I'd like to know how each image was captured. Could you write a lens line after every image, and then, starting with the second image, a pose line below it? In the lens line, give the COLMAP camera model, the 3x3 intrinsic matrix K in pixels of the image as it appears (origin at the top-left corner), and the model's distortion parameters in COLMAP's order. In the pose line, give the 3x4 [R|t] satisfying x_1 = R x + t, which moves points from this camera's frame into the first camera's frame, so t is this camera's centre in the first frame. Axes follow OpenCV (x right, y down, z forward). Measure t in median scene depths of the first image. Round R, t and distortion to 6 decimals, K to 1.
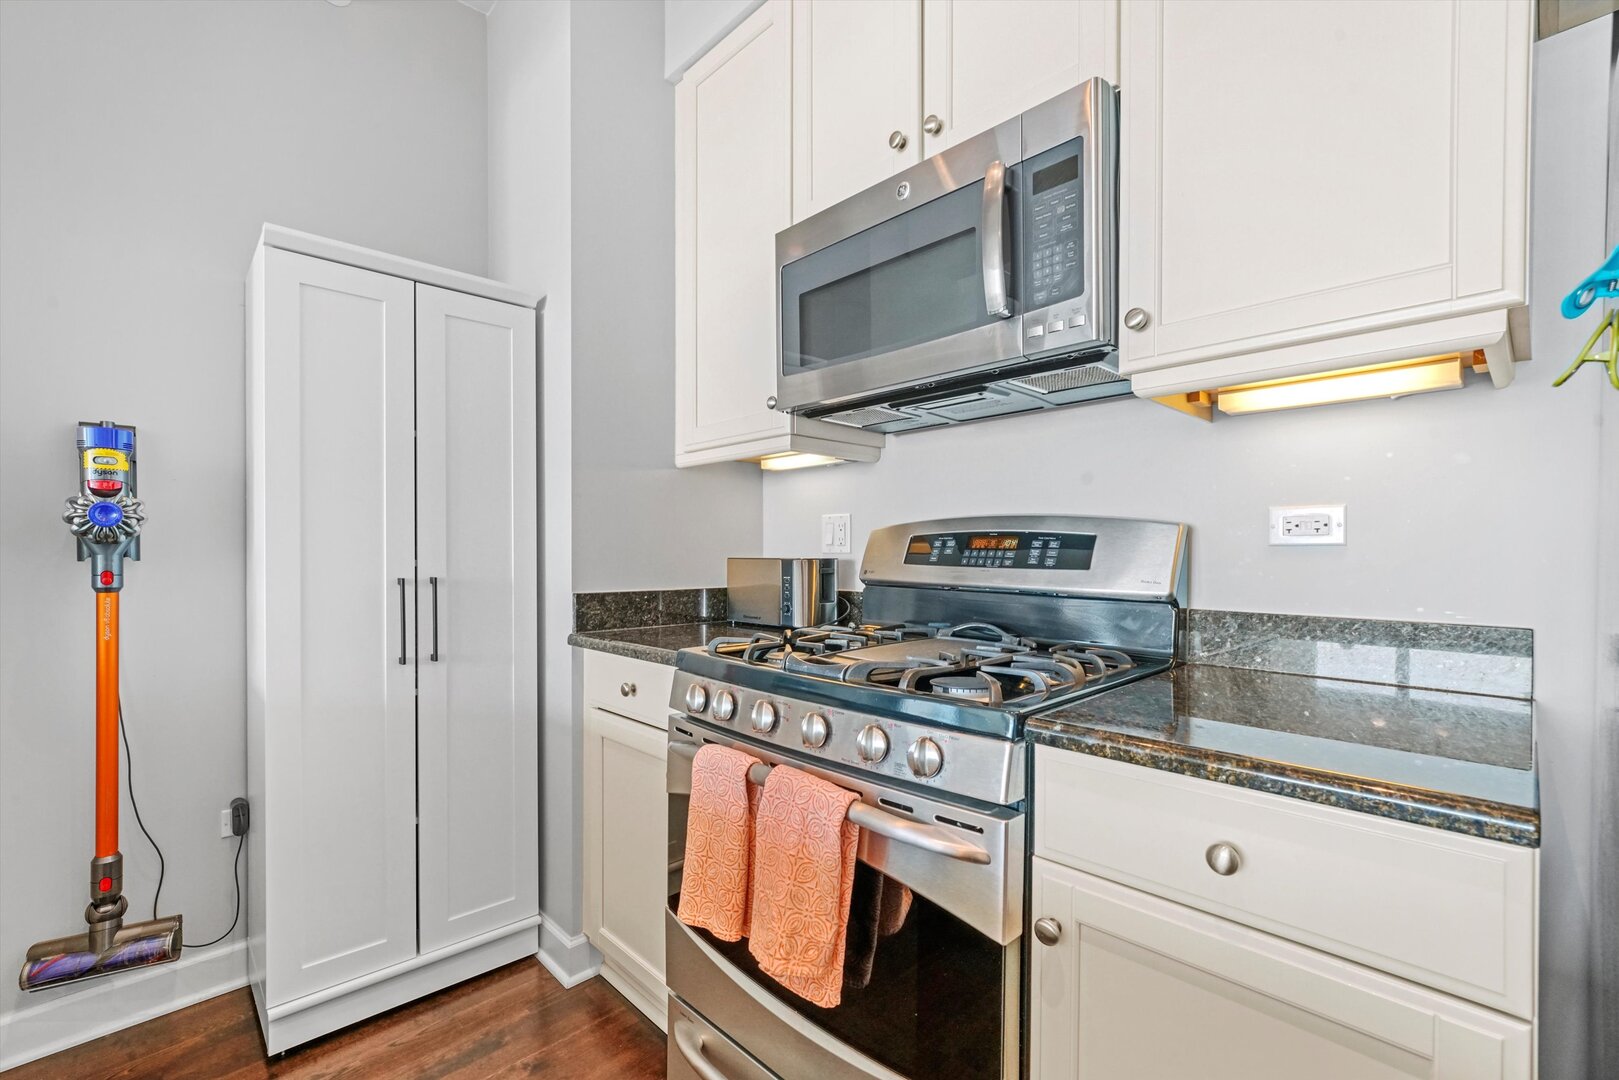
lens RADIAL K [[698.6, 0, 801.8], [0, 698.6, 558.2], [0, 0, 1]] dist [0.000487, 0.000293]
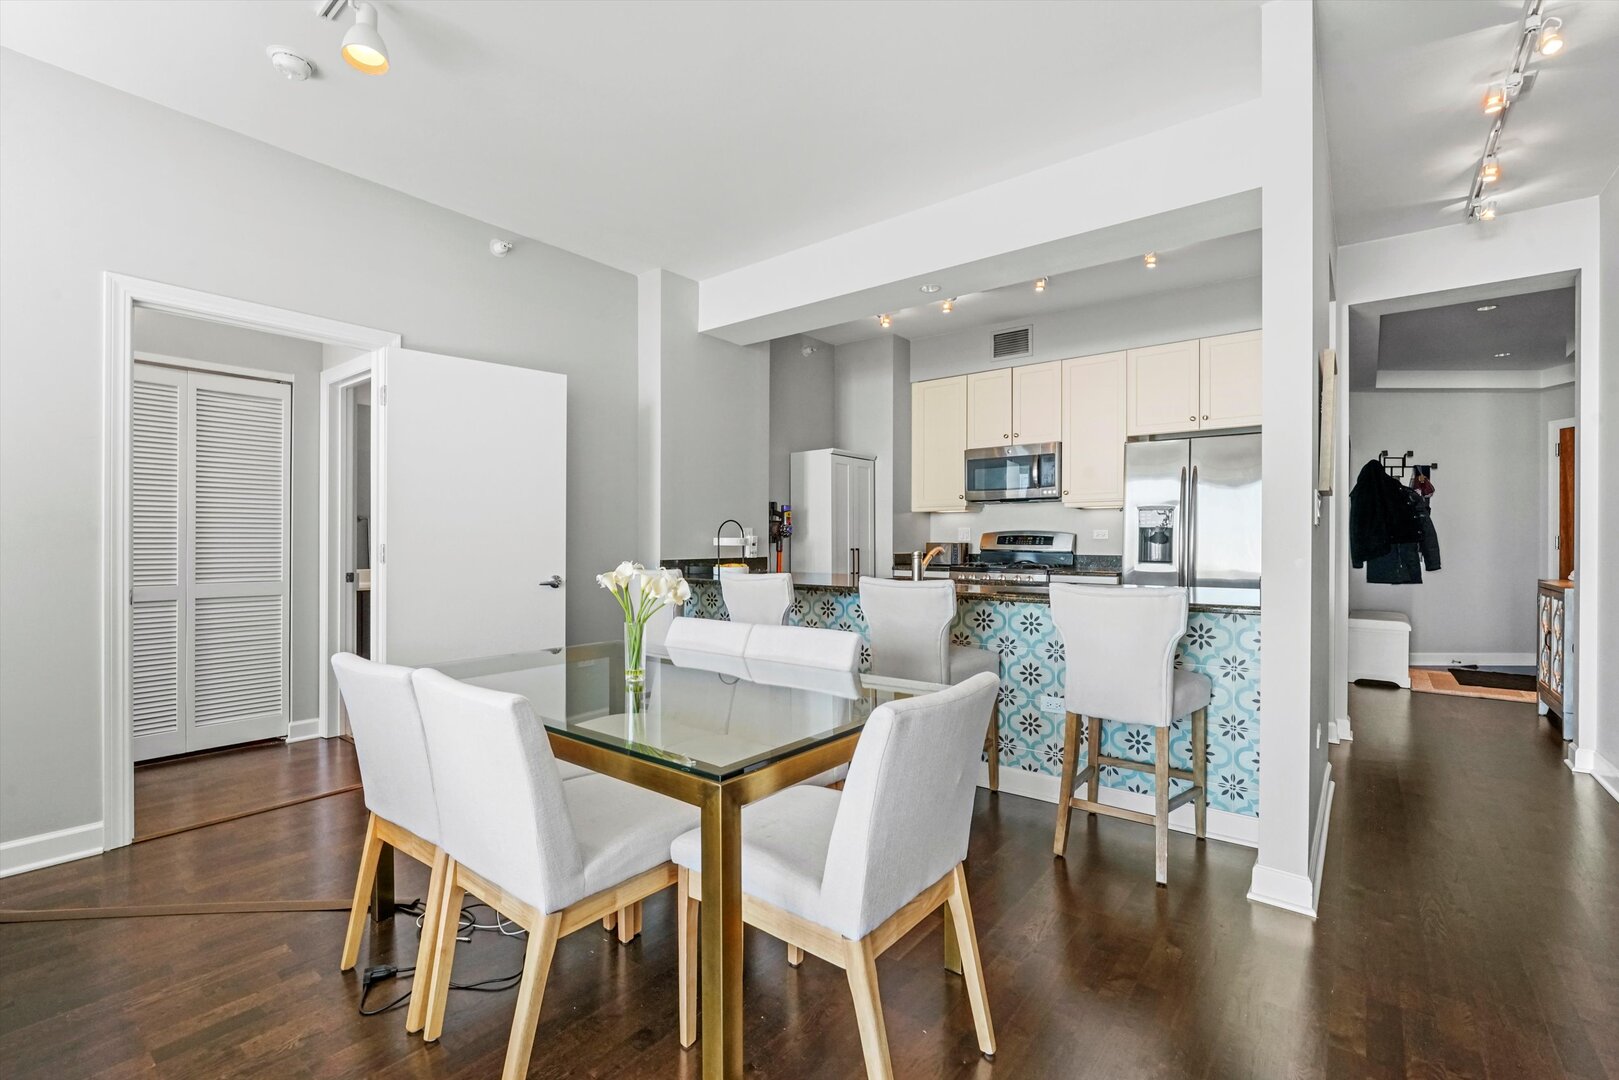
lens RADIAL K [[698.6, 0, 807.3], [0, 698.6, 544.9], [0, 0, 1]] dist [0.000487, 0.000293]
pose [[0.991457, 0.000591, 0.130431, -1.280904], [0.000255, 0.999979, -0.006471, 0.034983], [-0.130432, 0.006449, 0.991436, -2.371112]]
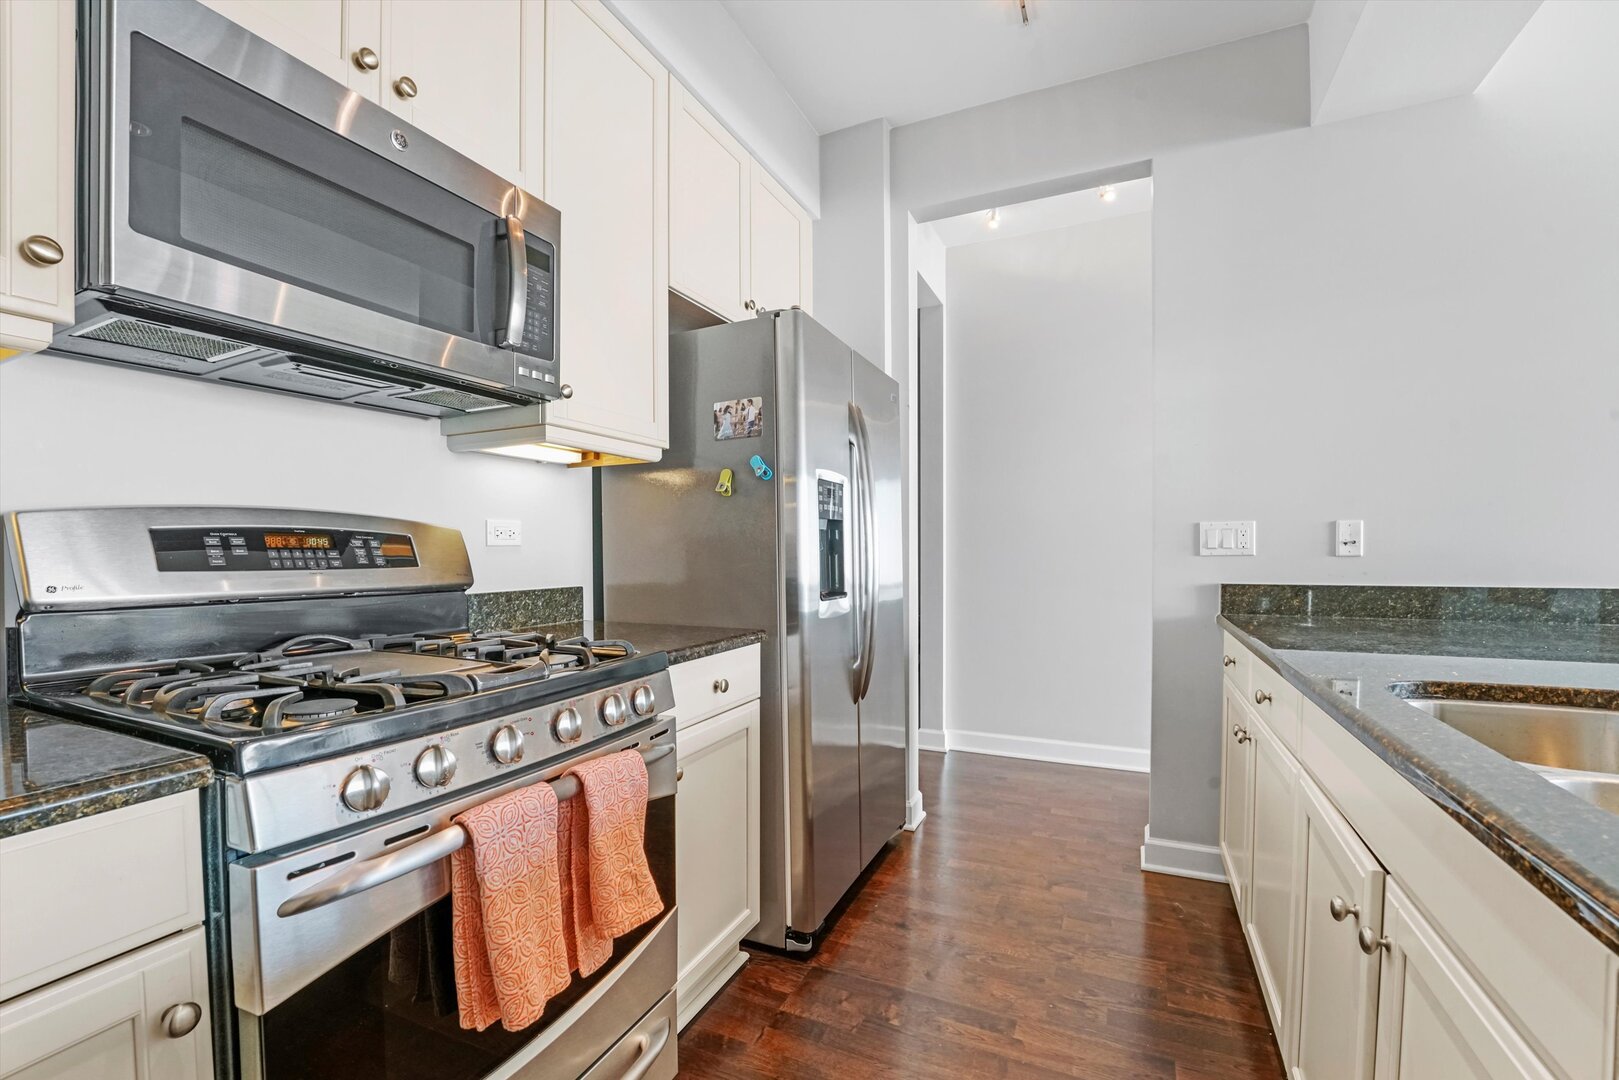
lens RADIAL K [[698.6, 0, 807.2], [0, 698.6, 540.8], [0, 0, 1]] dist [0.000487, 0.000293]
pose [[-0.361836, 0.005859, 0.932223, -0.736097], [0.011380, 0.999934, -0.001868, -0.013503], [-0.932172, 0.009933, -0.361879, 0.714908]]
